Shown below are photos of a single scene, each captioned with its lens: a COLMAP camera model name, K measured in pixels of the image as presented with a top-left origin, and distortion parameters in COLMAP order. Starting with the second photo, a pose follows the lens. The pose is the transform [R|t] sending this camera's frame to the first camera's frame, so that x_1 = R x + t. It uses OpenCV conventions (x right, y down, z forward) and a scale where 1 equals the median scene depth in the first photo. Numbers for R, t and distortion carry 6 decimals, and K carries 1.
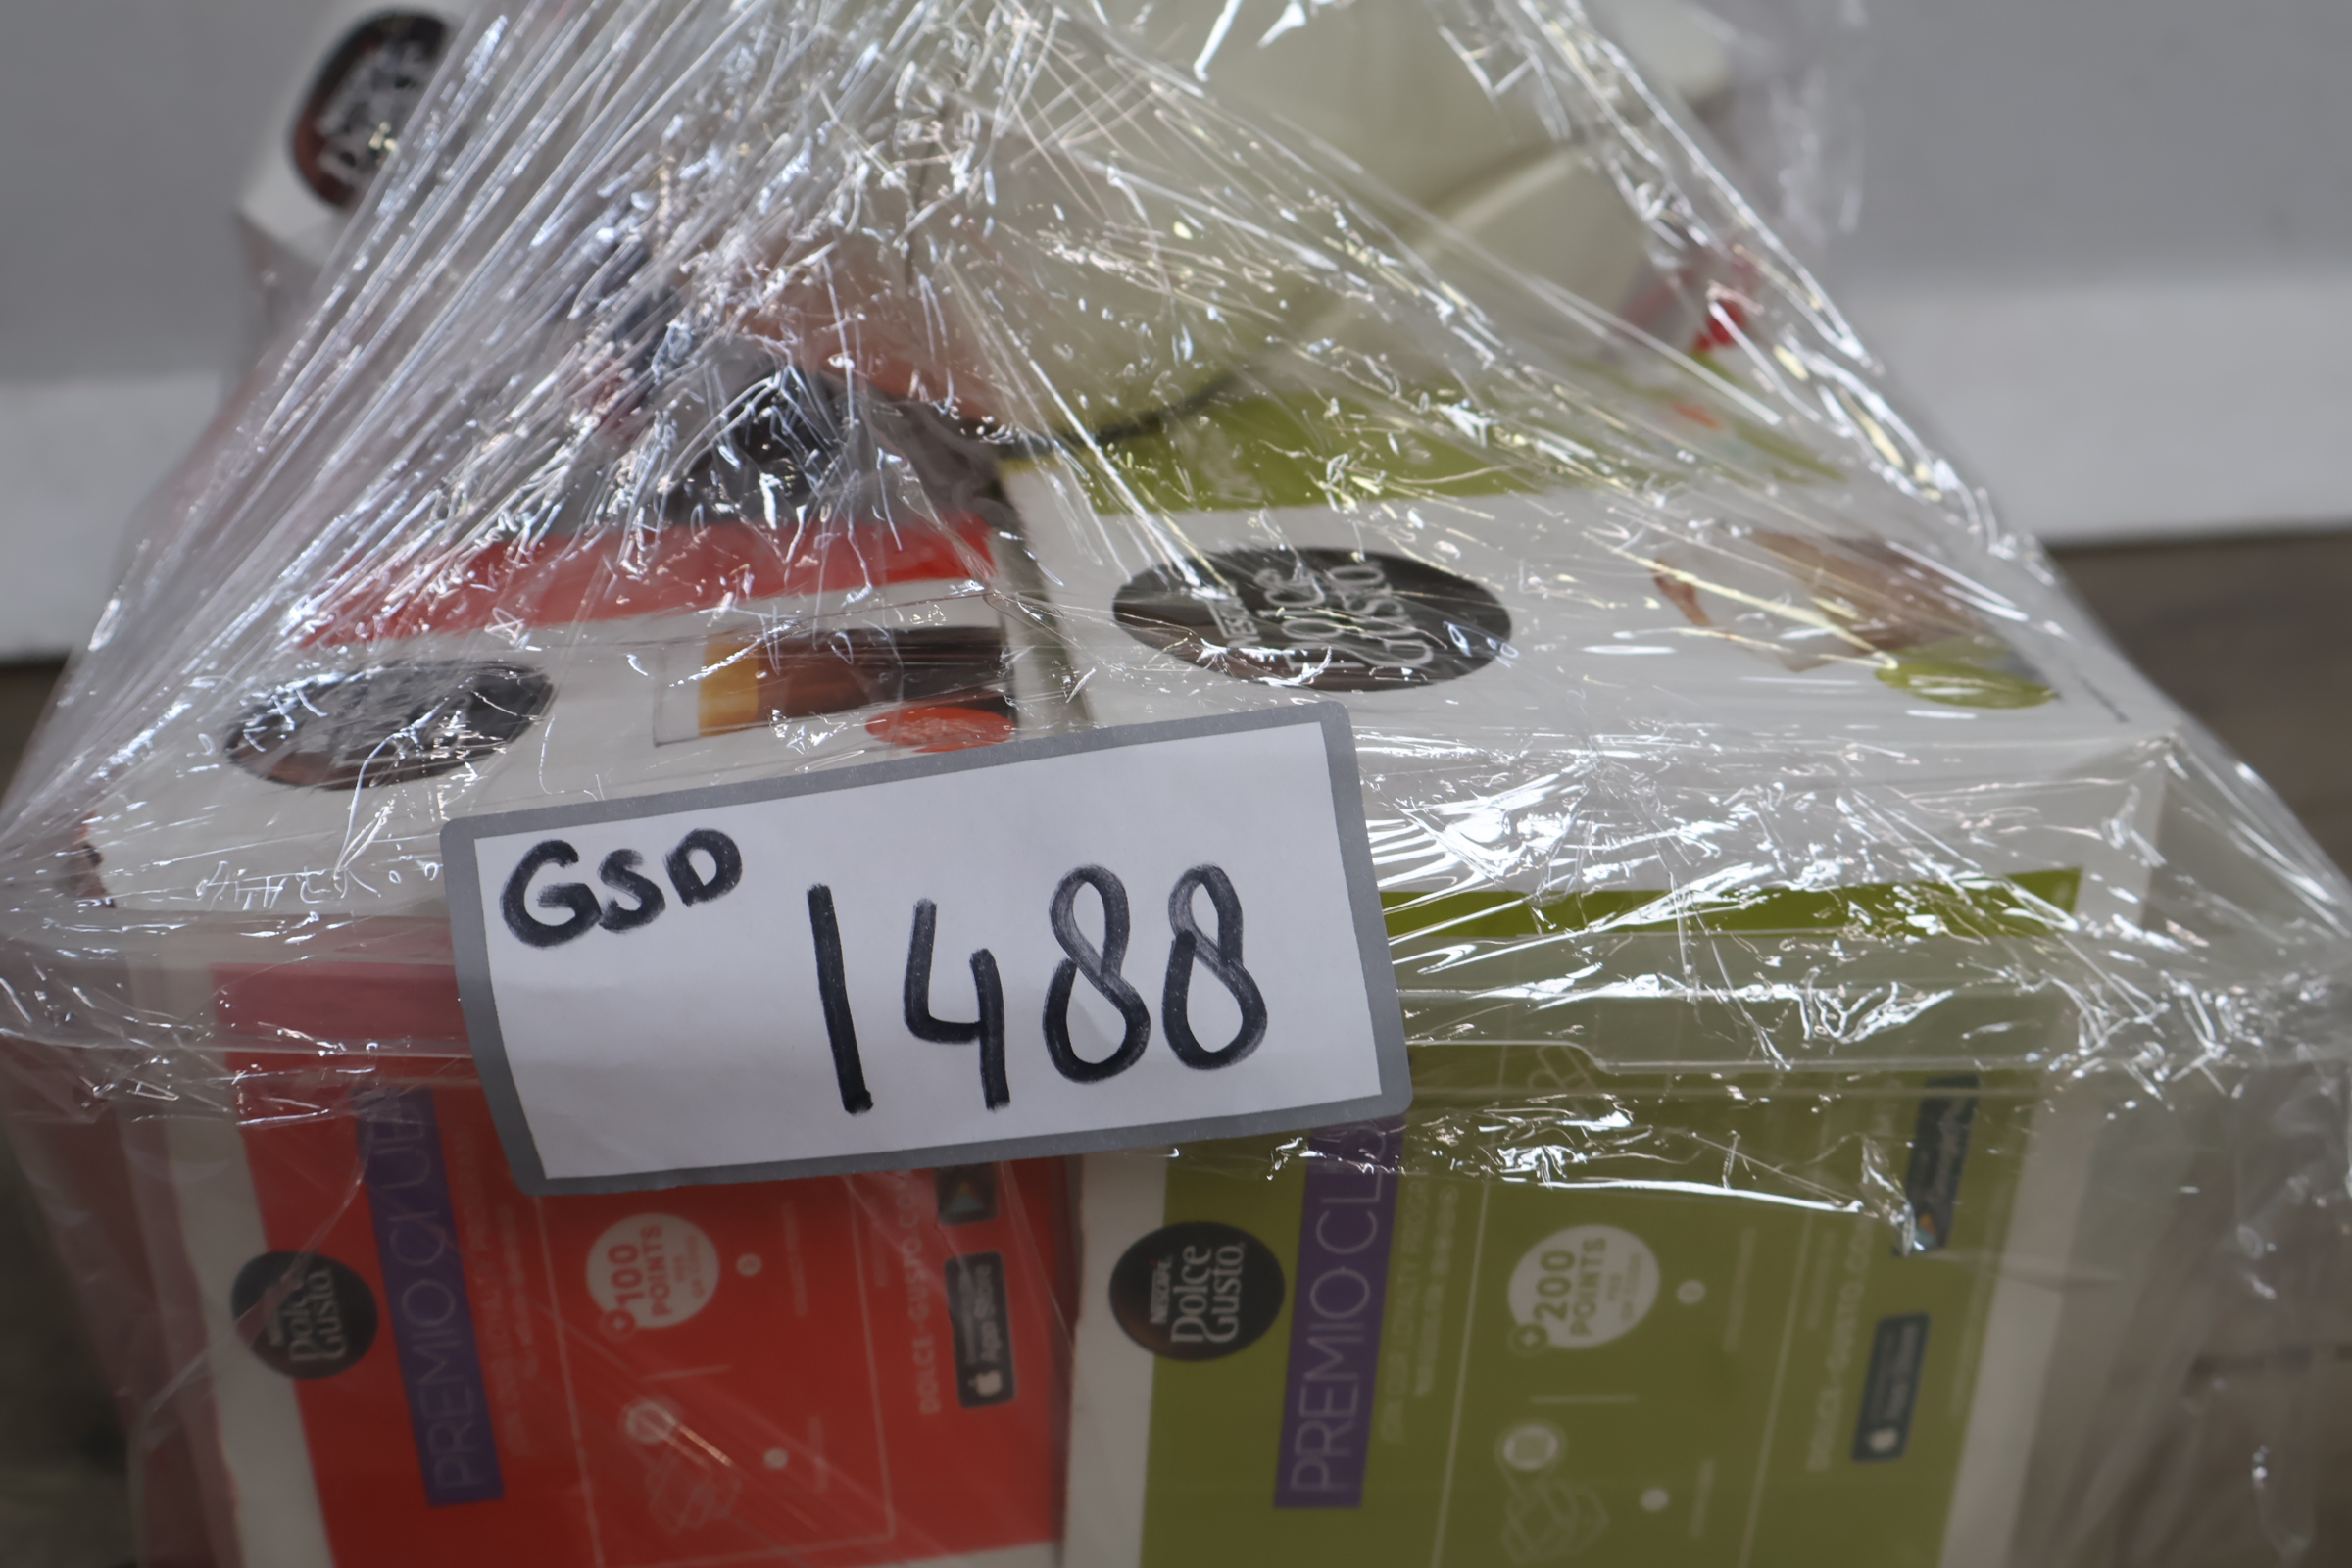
lens RADIAL K [[2853.0, 0, 1176.7], [0, 2853.0, 786.9], [0, 0, 1]] dist [0.002480, 0.000000]
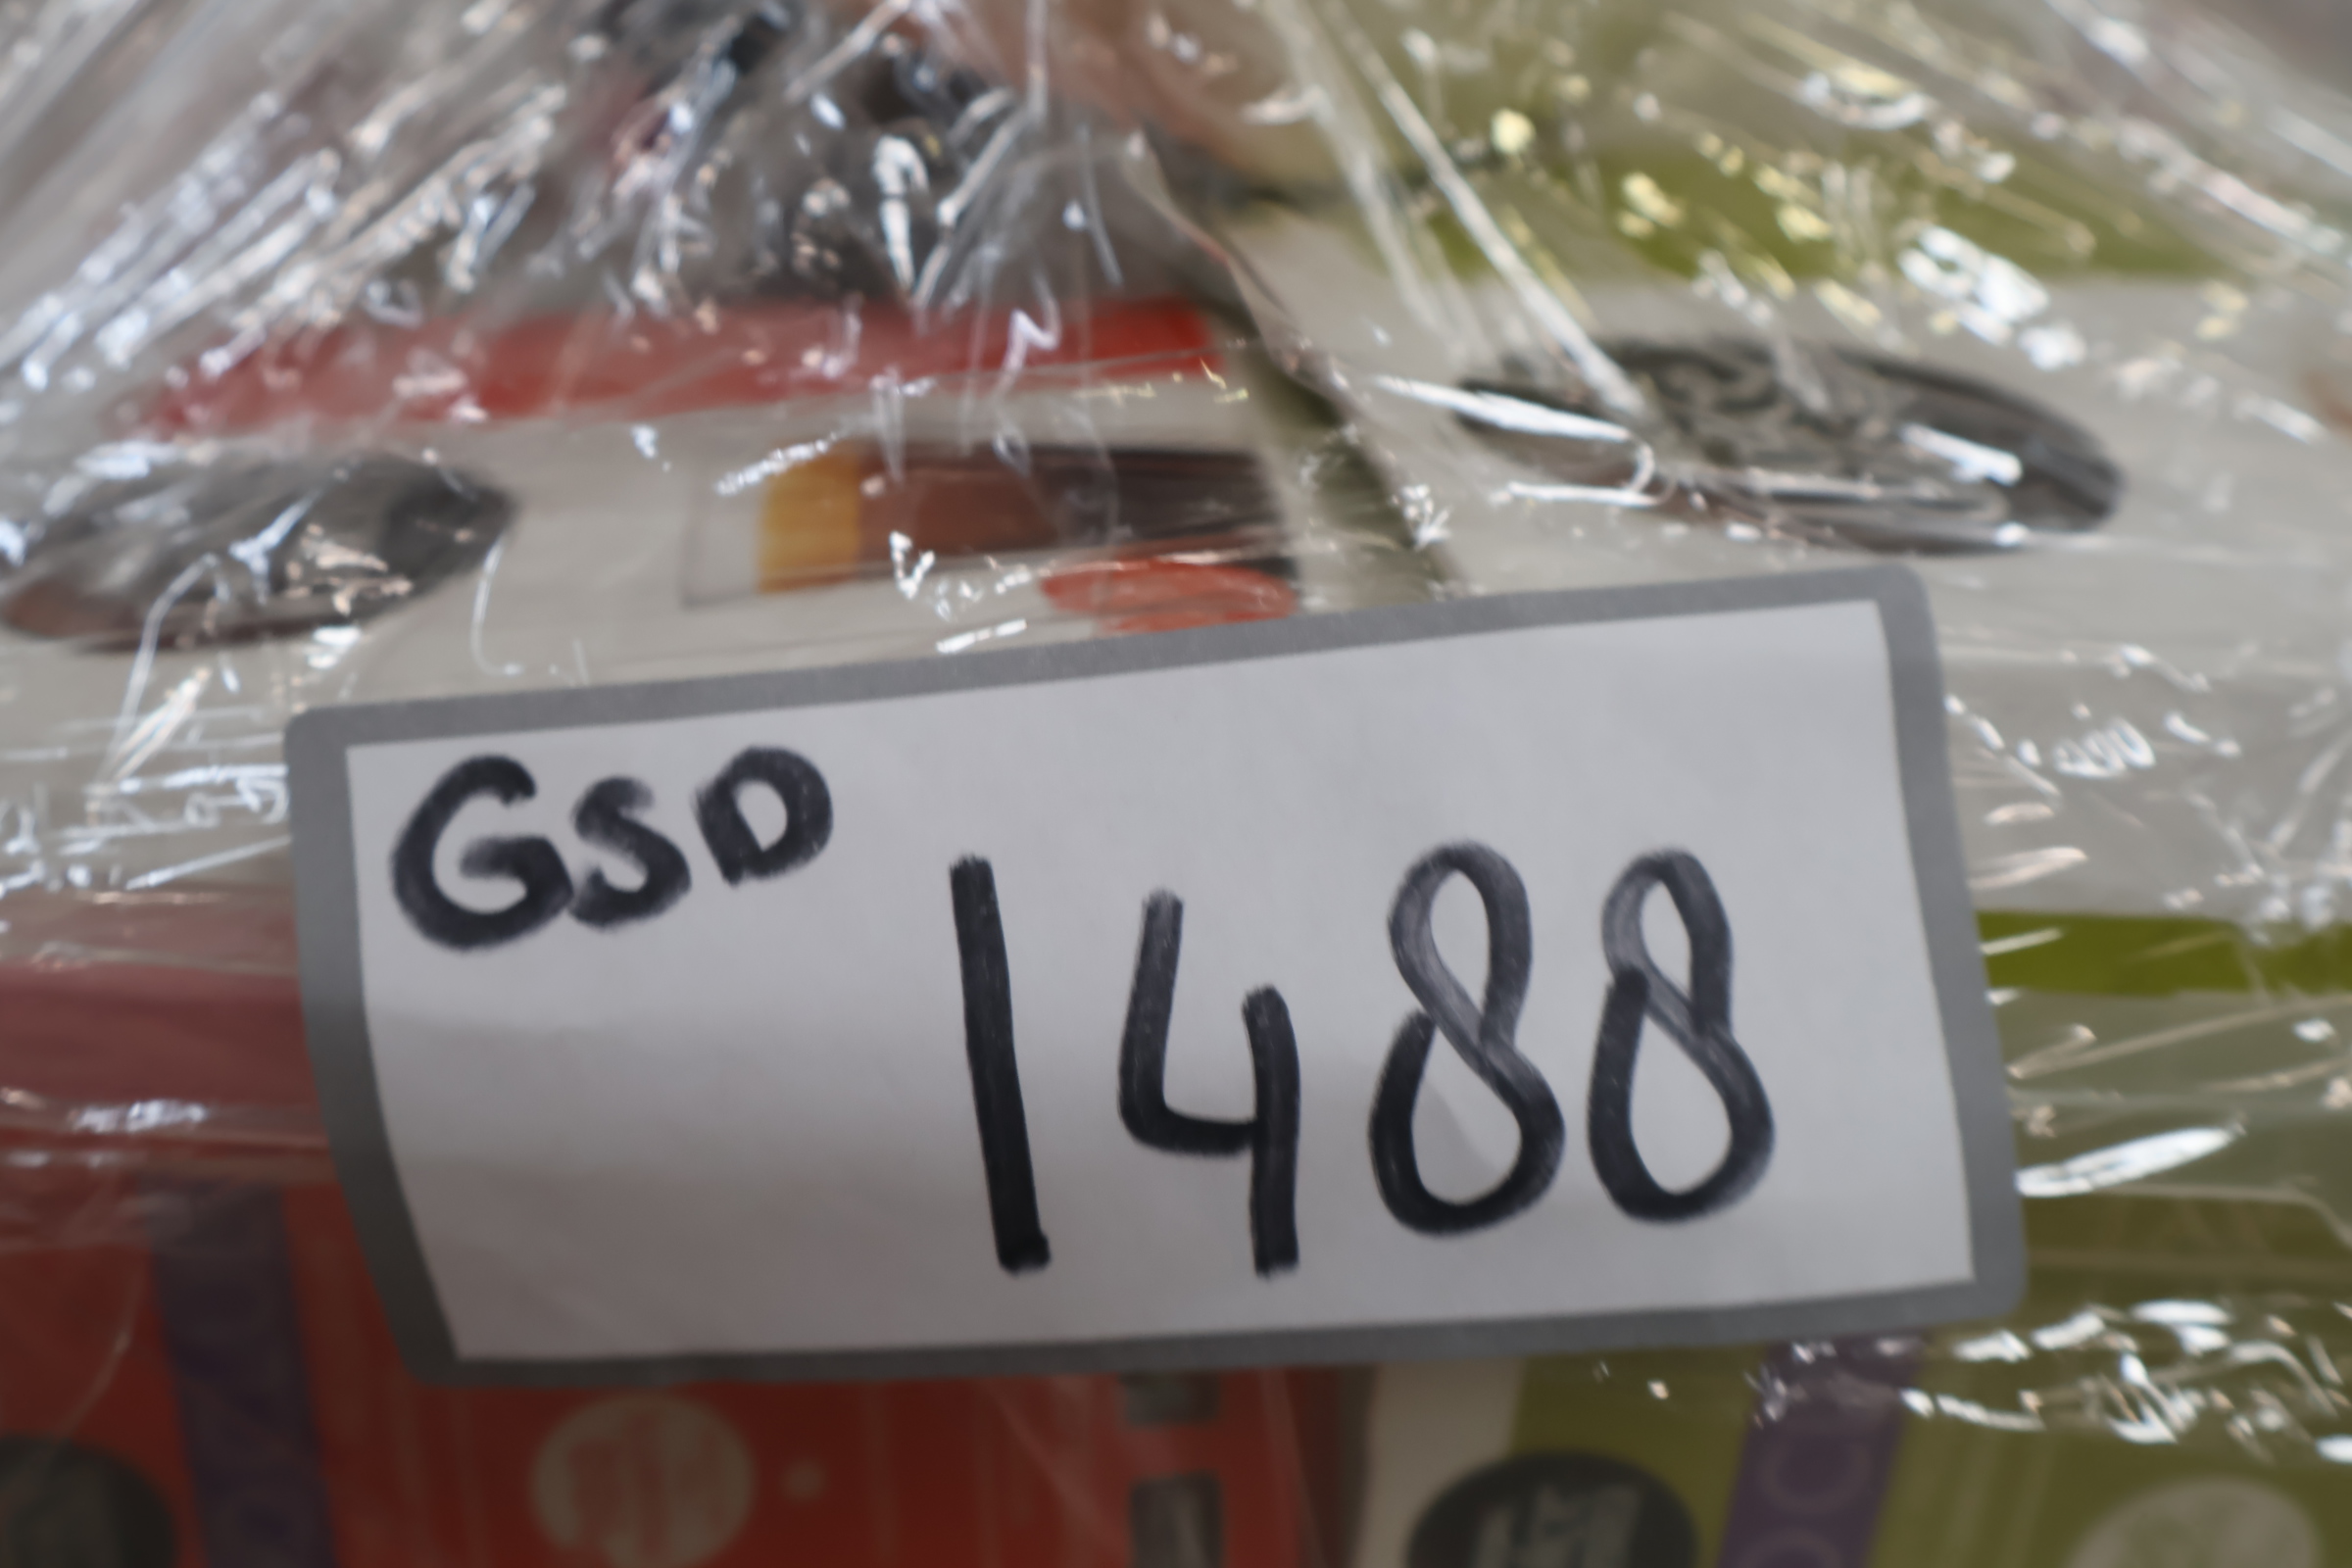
lens RADIAL K [[2853.0, 0, 1175.3], [0, 2853.0, 782.0], [0, 0, 1]] dist [0.002480, 0.000000]
pose [[0.999113, 0.041796, -0.005145, -0.083669], [-0.041743, 0.999078, 0.010043, 0.012727], [0.005560, -0.009819, 0.999936, 0.449640]]
